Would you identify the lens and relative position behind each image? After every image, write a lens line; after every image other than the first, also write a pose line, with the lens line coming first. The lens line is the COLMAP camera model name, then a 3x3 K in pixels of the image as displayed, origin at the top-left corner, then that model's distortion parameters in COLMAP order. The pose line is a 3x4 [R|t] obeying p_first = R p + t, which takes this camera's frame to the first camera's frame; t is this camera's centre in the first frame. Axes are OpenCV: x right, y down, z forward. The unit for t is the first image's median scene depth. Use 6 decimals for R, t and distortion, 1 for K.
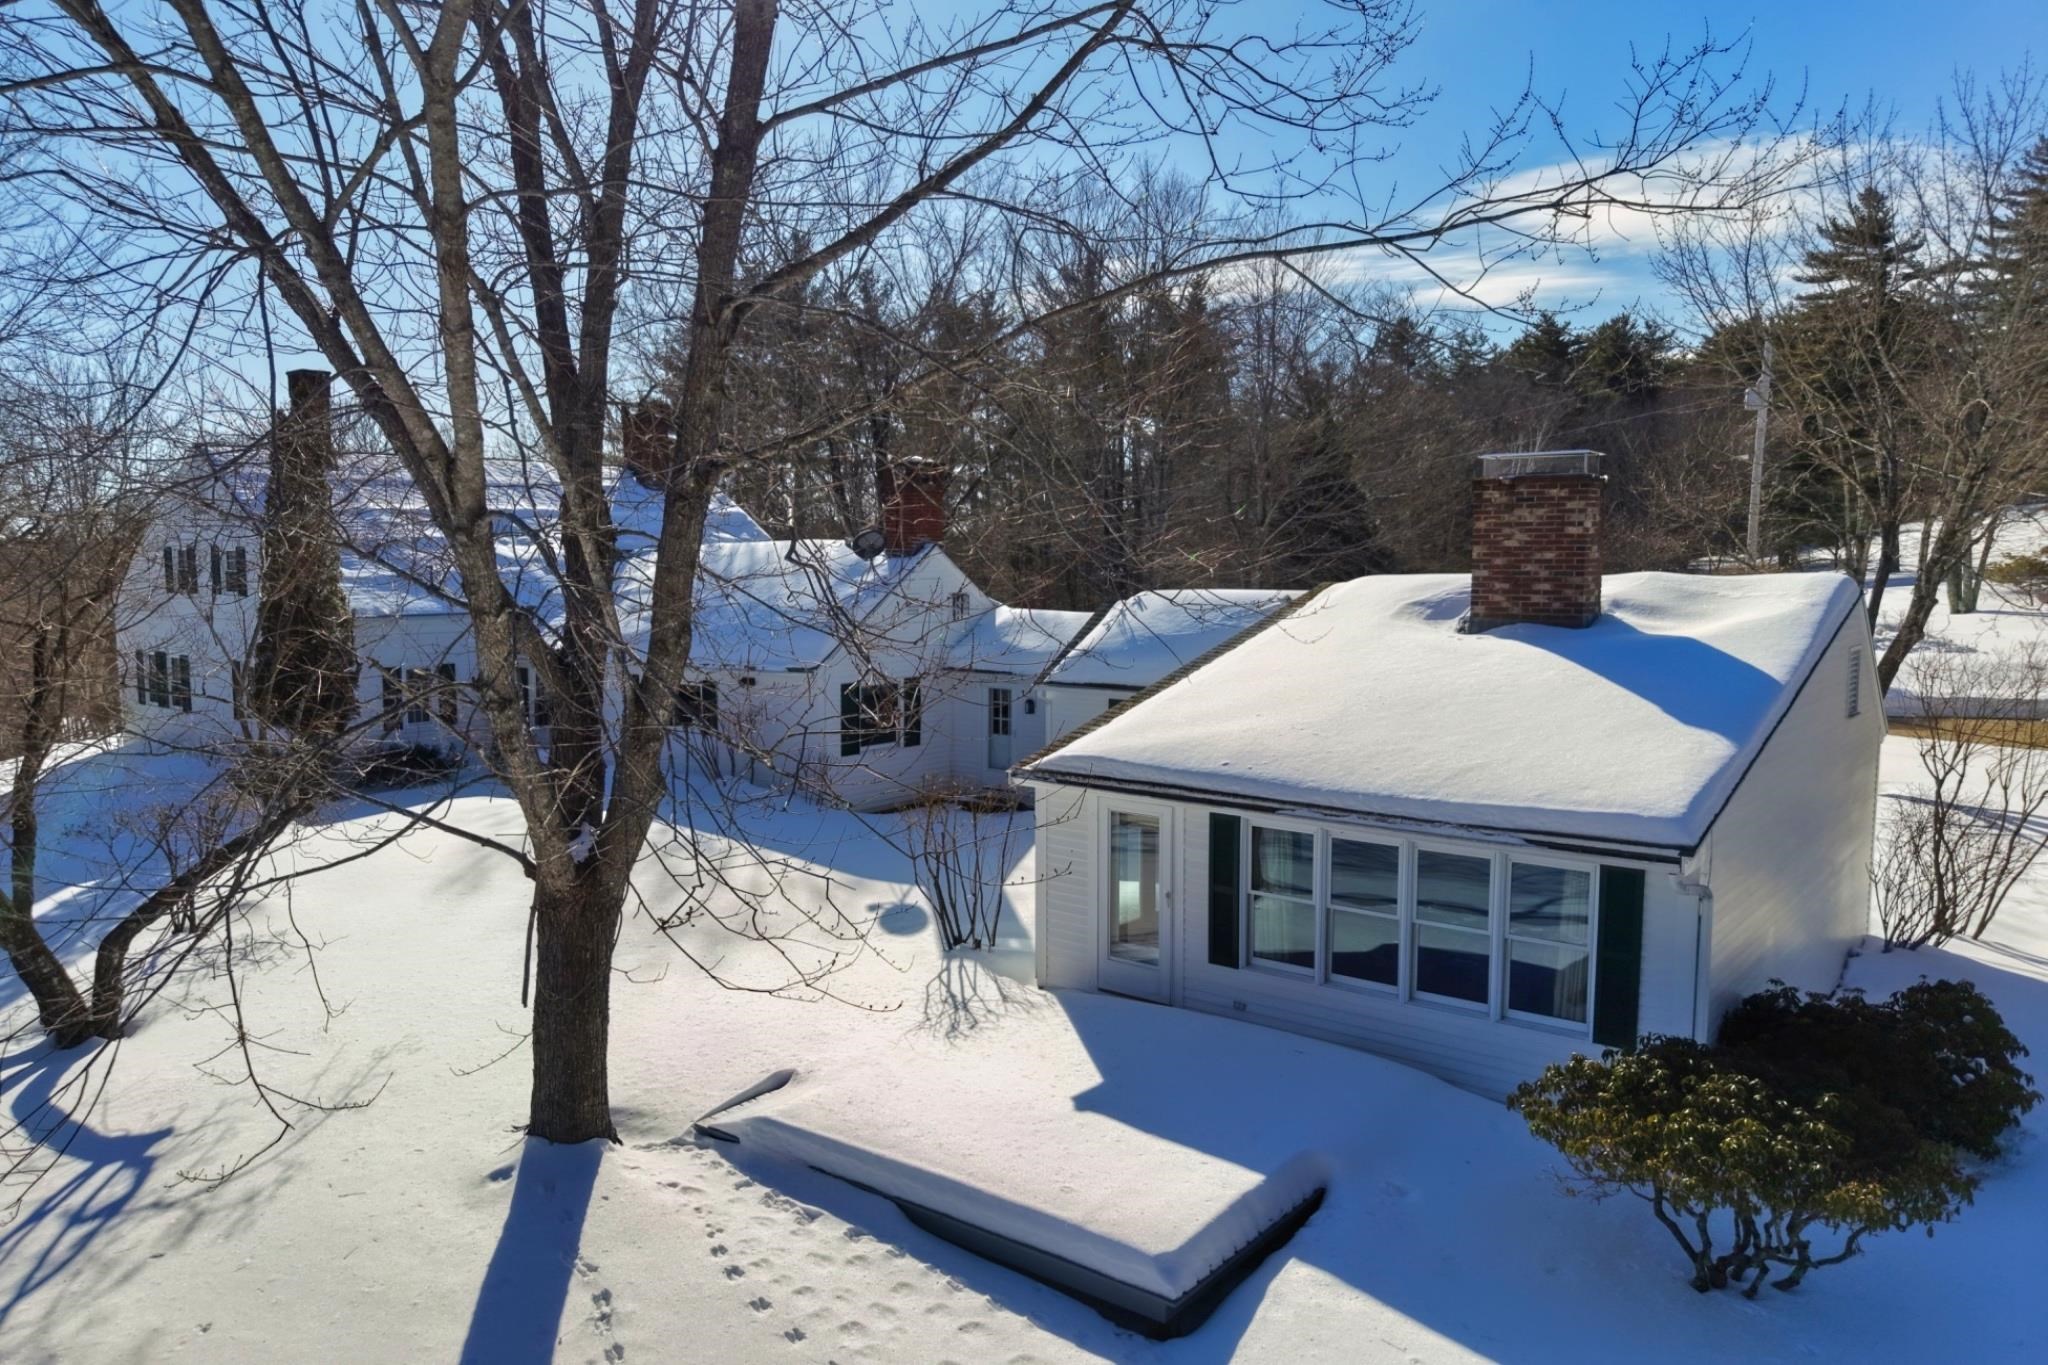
lens RADIAL K [[1437.6, 0, 1024.0], [0, 1437.6, 682.5], [0, 0, 1]] dist [0.006540, 0.001369]
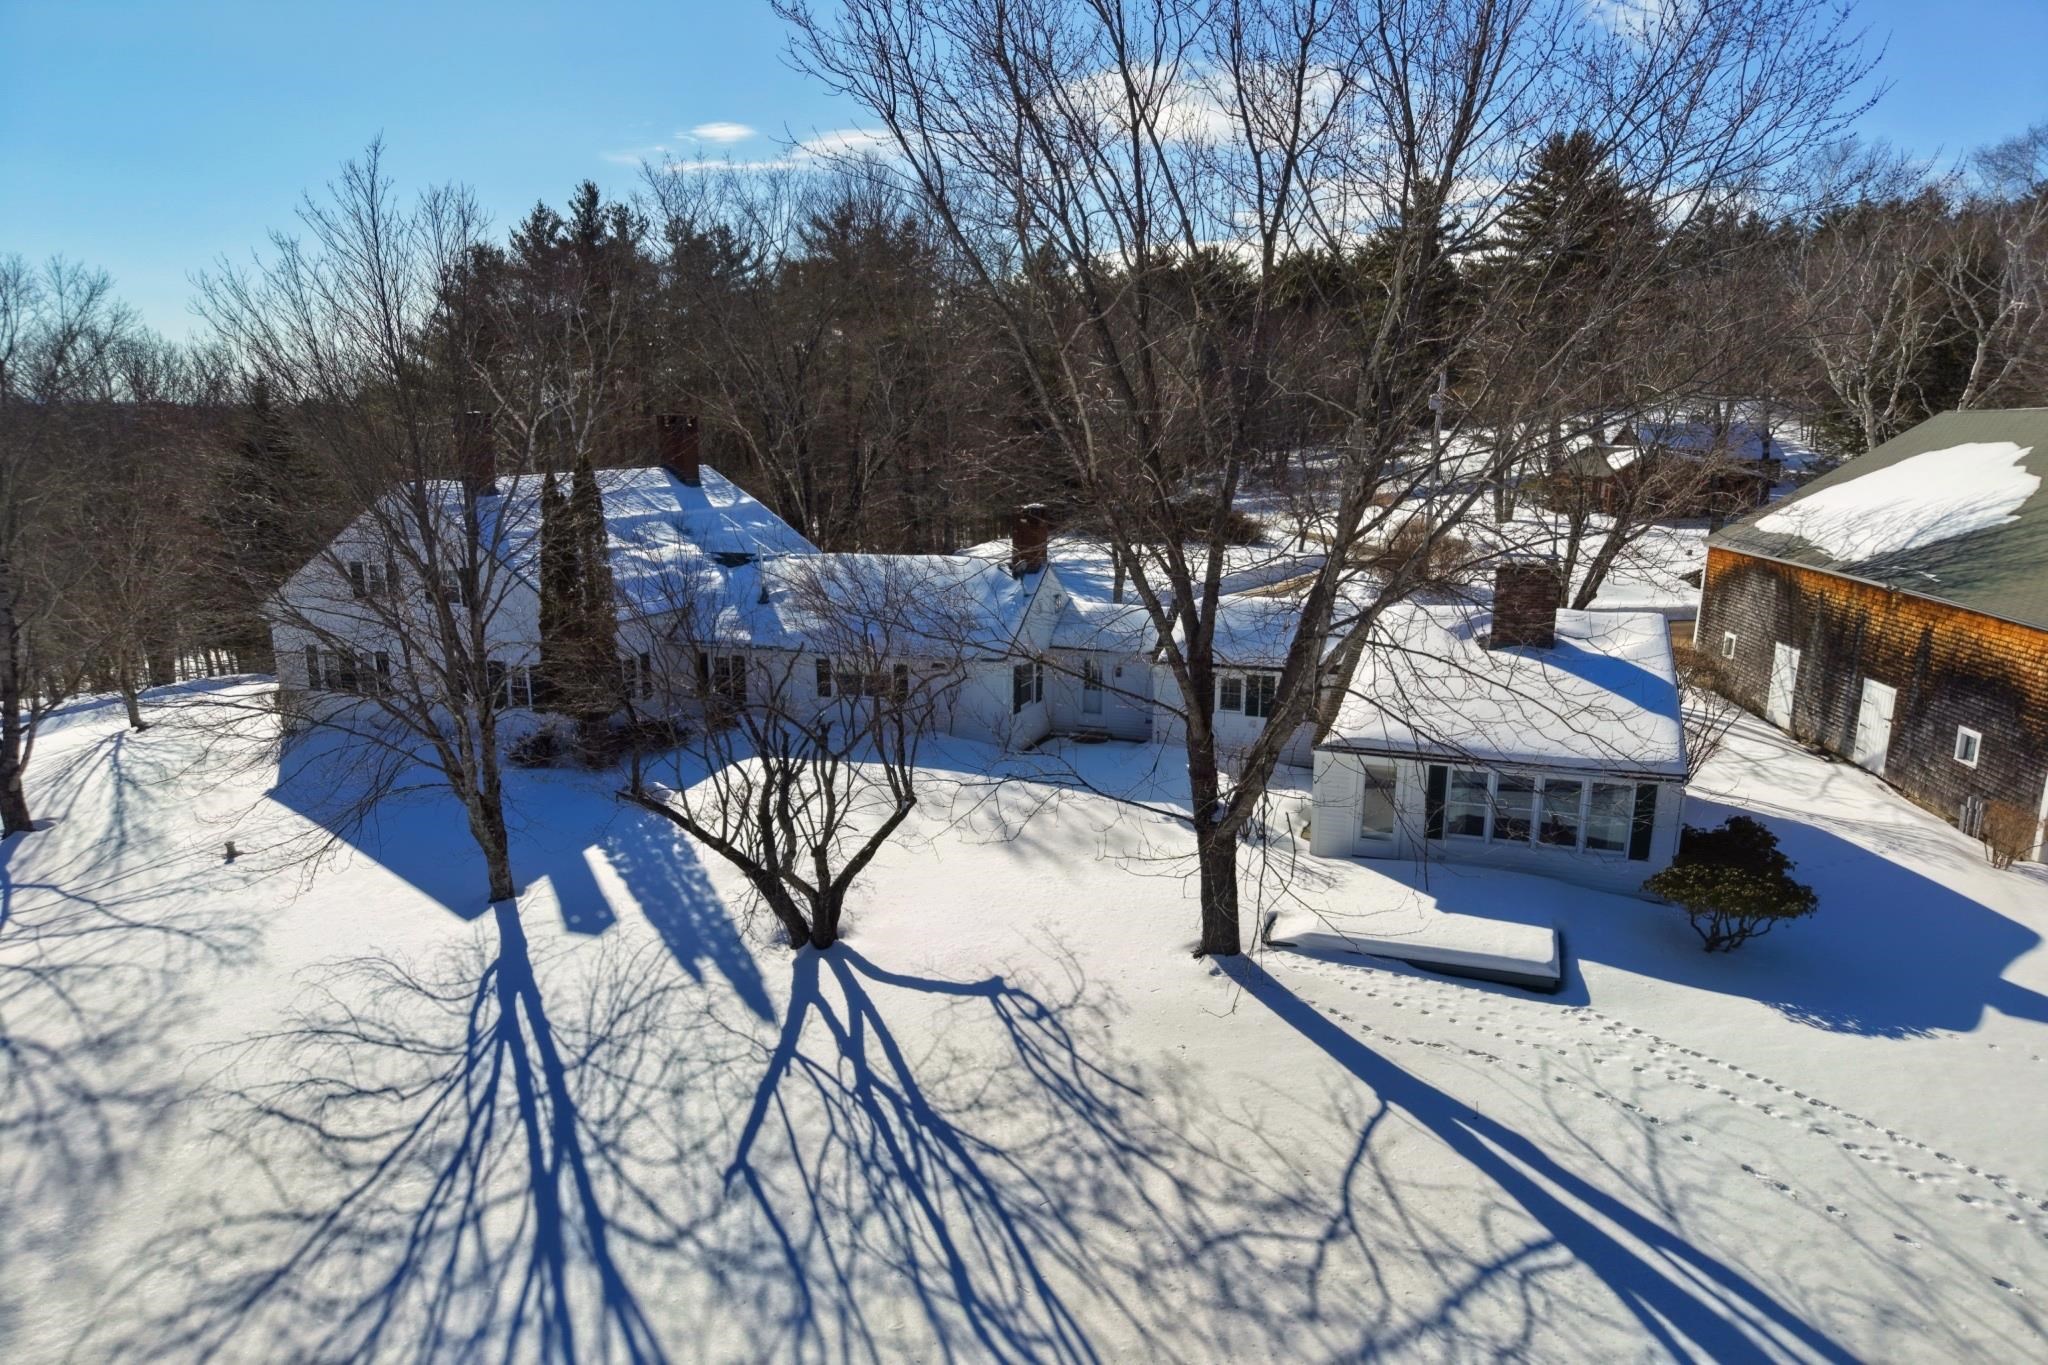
lens RADIAL K [[1358.7, 0, 1024.0], [0, 1358.7, 682.5], [0, 0, 1]] dist [0.000562, -0.001596]
pose [[0.952354, -0.061773, 0.298674, -1.089683], [0.028814, 0.993117, 0.113524, -0.286277], [-0.303631, -0.099509, 0.947579, -0.688748]]
